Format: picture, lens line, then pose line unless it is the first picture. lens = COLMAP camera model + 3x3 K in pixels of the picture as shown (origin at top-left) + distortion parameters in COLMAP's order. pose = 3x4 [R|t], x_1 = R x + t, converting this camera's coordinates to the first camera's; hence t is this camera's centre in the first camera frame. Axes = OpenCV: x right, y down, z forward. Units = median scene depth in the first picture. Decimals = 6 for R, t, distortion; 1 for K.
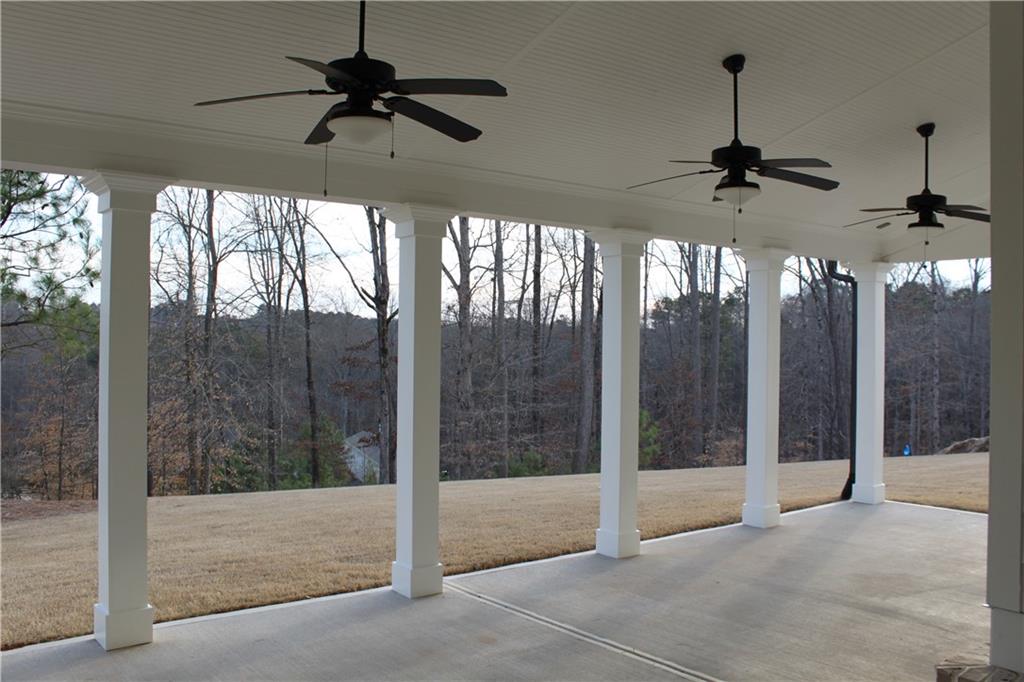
lens RADIAL K [[878.5, 0, 512.0], [0, 878.5, 341.0], [0, 0, 1]] dist [-0.157236, 0.125669]
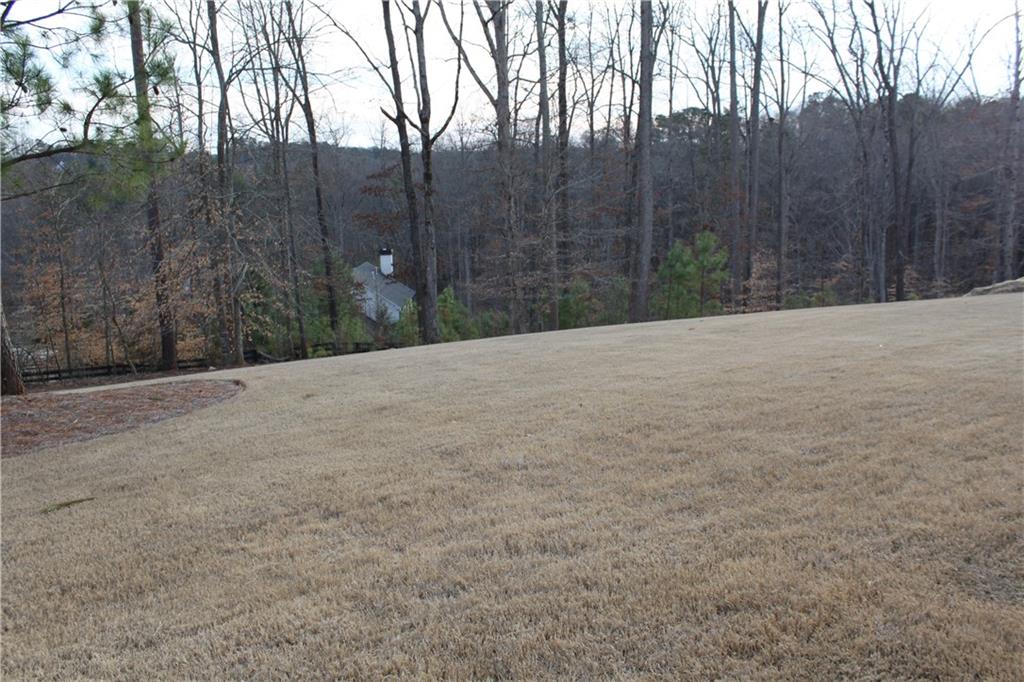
lens RADIAL K [[878.5, 0, 512.0], [0, 878.5, 341.0], [0, 0, 1]] dist [-0.157236, 0.125669]
pose [[0.999192, -0.036984, 0.015758, -0.067416], [0.033138, 0.979639, 0.198016, 0.002079], [-0.022761, -0.197333, 0.980072, 0.083583]]
